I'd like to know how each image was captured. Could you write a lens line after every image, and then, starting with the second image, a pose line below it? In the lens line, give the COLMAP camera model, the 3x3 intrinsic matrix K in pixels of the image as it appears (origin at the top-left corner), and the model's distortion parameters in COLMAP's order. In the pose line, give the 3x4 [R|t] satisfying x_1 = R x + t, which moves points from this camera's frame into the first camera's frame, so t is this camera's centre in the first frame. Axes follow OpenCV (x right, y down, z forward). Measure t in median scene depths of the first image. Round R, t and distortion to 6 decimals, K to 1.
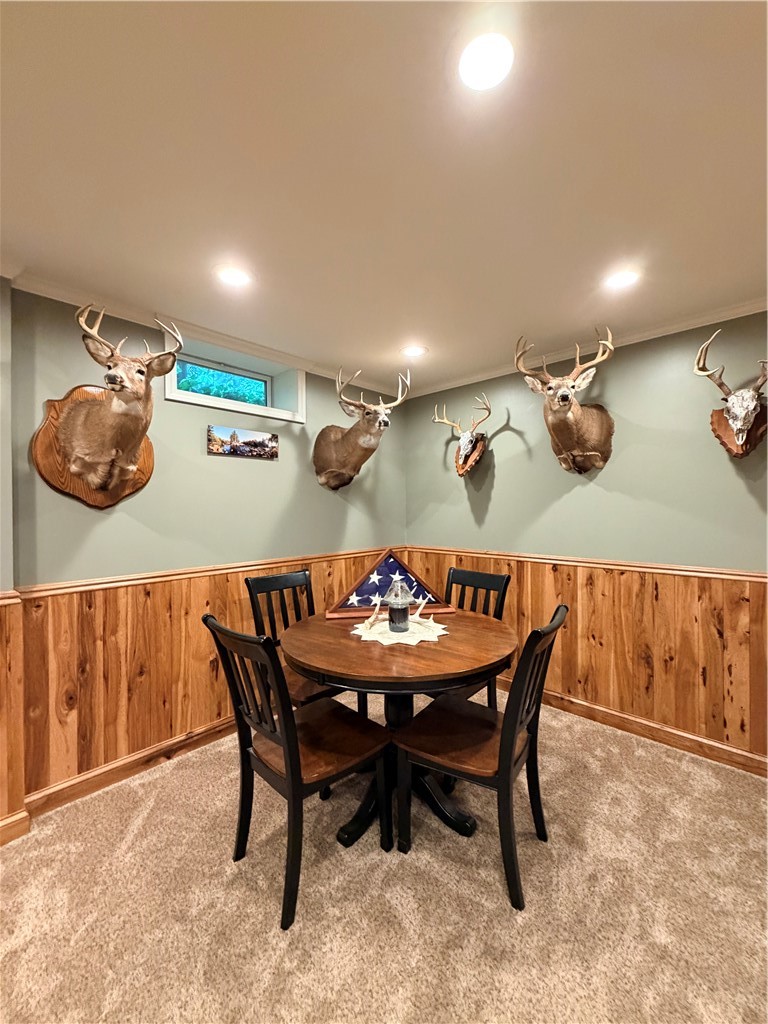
lens RADIAL K [[408.7, 0, 384.1], [0, 408.7, 508.3], [0, 0, 1]] dist [-0.001769, -0.000014]
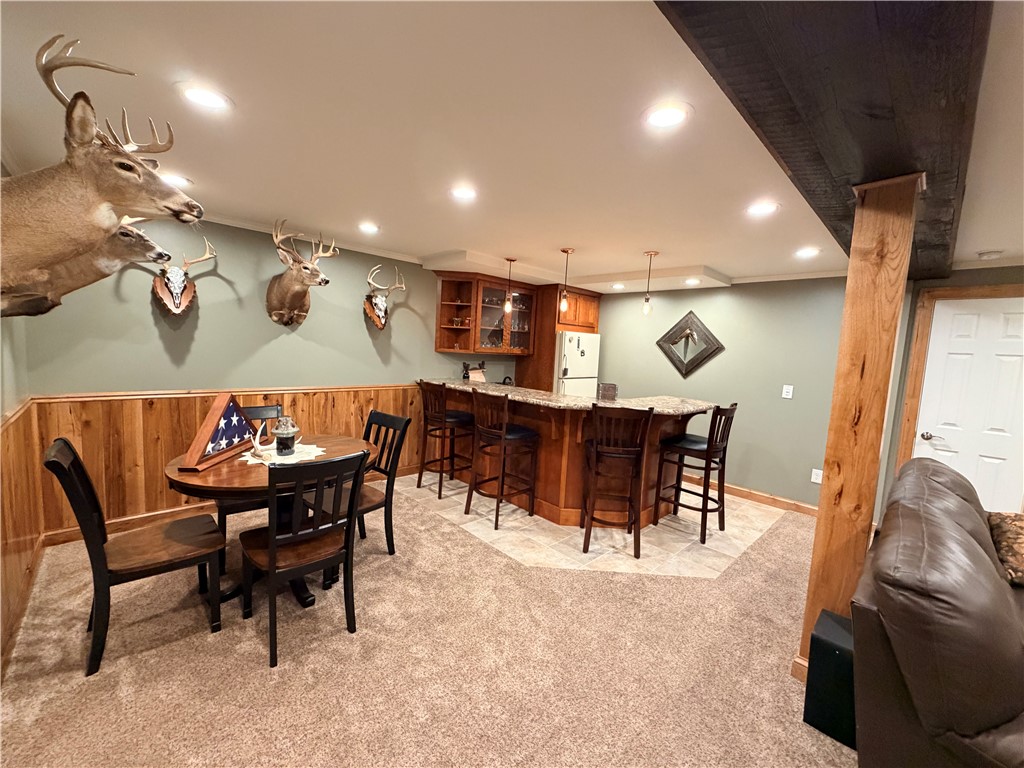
lens RADIAL K [[408.7, 0, 510.7], [0, 408.7, 387.1], [0, 0, 1]] dist [-0.001769, -0.000014]
pose [[0.045117, -0.092739, 0.994668, -0.894582], [-0.050560, 0.994194, 0.094988, -0.050685], [-0.997701, -0.054576, 0.040166, 0.199276]]
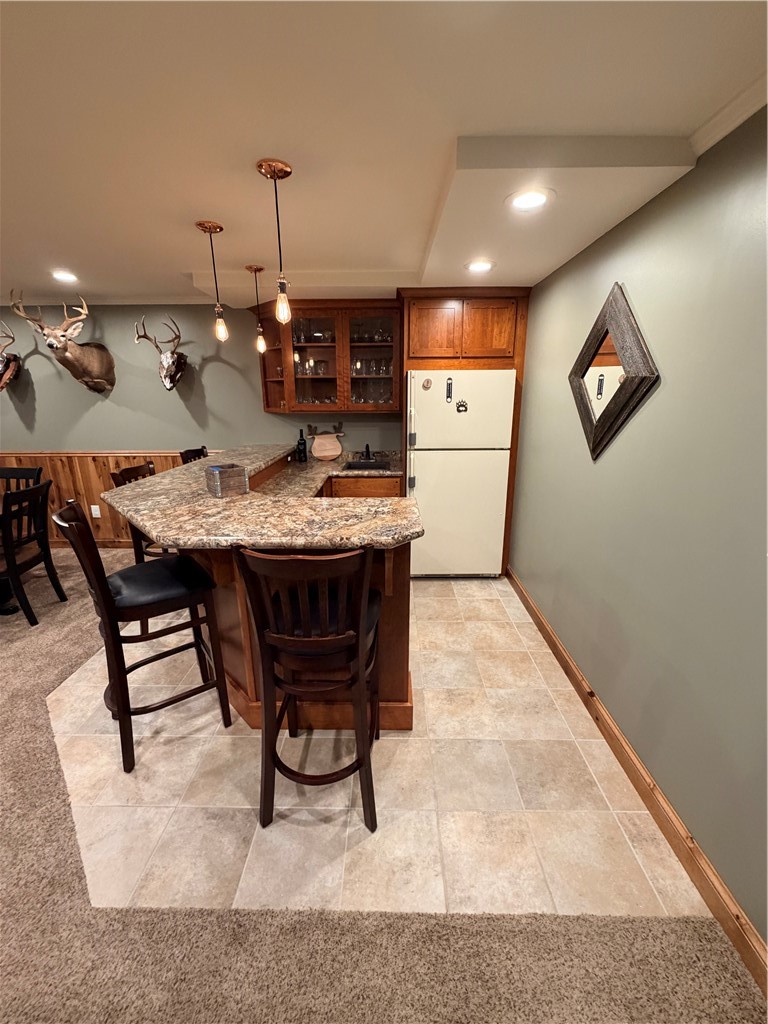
lens RADIAL K [[408.7, 0, 385.7], [0, 408.7, 509.3], [0, 0, 1]] dist [-0.001769, -0.000014]
pose [[0.732730, -0.183334, 0.655359, 0.209354], [0.002654, 0.963790, 0.266649, -0.073753], [-0.680515, -0.193642, 0.706684, -0.850930]]
